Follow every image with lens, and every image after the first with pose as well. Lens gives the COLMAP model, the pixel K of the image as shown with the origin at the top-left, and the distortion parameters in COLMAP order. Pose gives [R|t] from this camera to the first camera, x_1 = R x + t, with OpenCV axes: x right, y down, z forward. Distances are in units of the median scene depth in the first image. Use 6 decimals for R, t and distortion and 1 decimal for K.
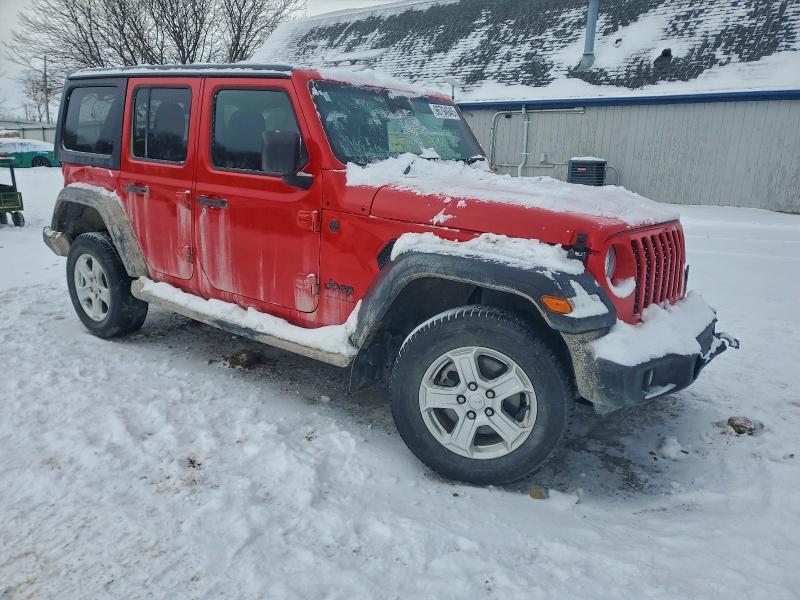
lens RADIAL K [[618.0, 0, 400.0], [0, 618.0, 300.0], [0, 0, 1]] dist [-0.000524, 0.032182]
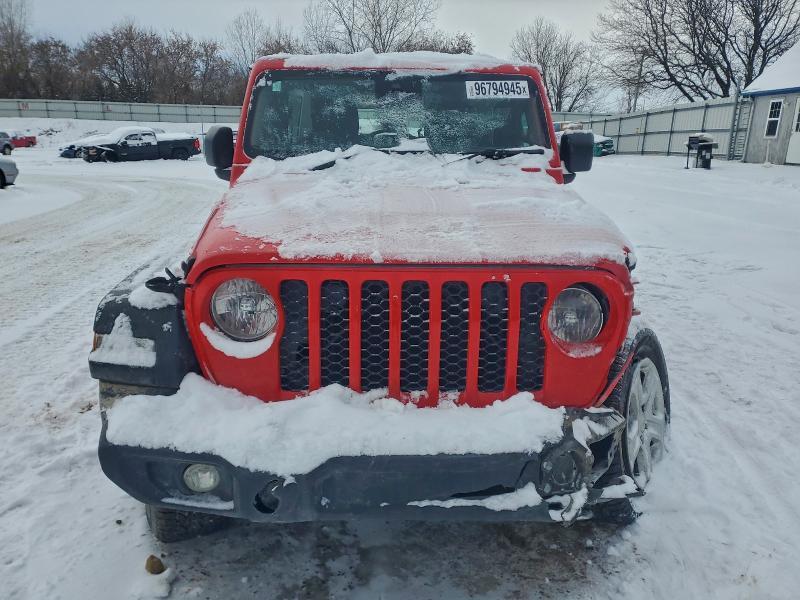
lens RADIAL K [[618.0, 0, 400.0], [0, 618.0, 300.0], [0, 0, 1]] dist [-0.000524, 0.032182]
pose [[0.677400, 0.176651, -0.714089, 0.696991], [-0.163733, 0.982594, 0.087753, -0.113519], [0.717161, 0.057476, 0.694533, 0.465945]]
